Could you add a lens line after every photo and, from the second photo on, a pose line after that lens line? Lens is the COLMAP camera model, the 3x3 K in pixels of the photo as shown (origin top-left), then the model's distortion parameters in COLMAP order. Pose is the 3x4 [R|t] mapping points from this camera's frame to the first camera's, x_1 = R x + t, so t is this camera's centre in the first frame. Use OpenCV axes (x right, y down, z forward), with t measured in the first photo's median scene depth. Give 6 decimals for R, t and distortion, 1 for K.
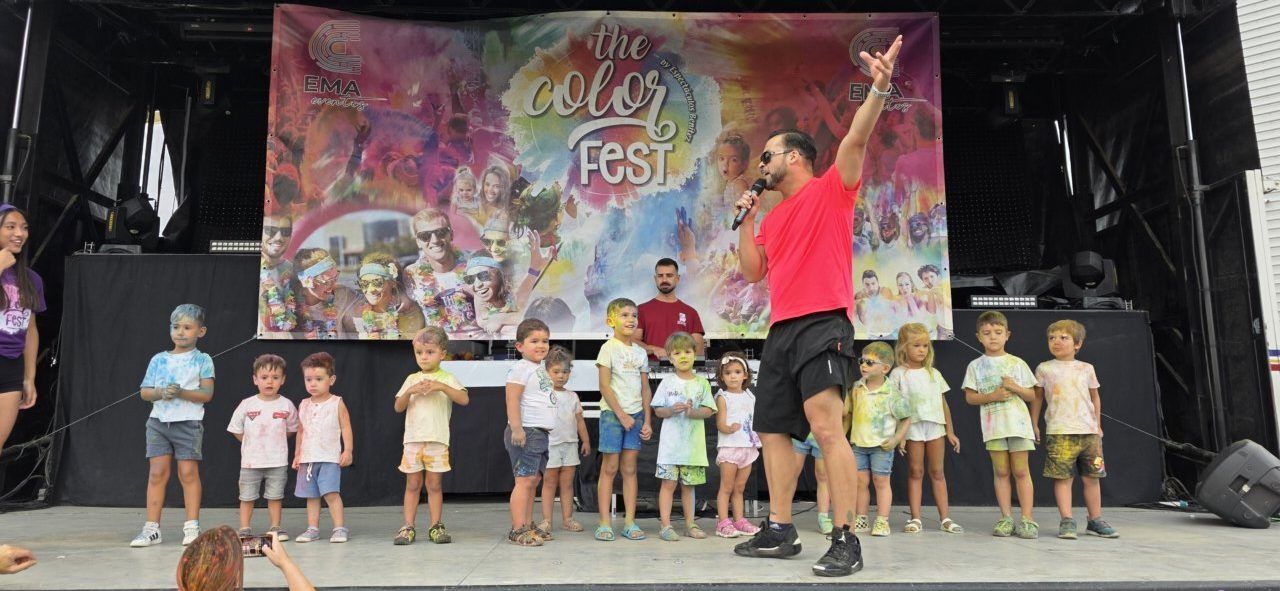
lens RADIAL K [[773.5, 0, 633.8], [0, 773.5, 291.2], [0, 0, 1]] dist [0.038766, -0.018532]
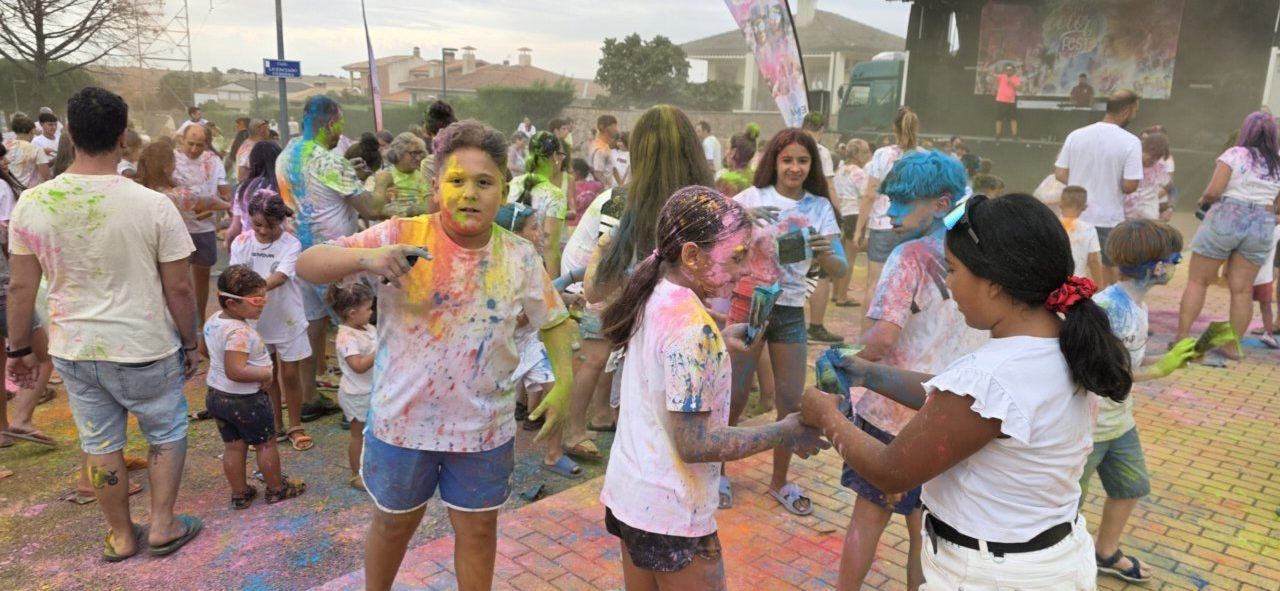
lens RADIAL K [[867.1, 0, 650.1], [0, 867.1, 290.2], [0, 0, 1]] dist [0.030734, -0.041420]
pose [[0.653487, 0.189568, -0.732816, 1.821093], [0.072977, 0.947844, 0.310269, -0.474348], [0.753412, -0.256235, 0.605569, -3.091395]]
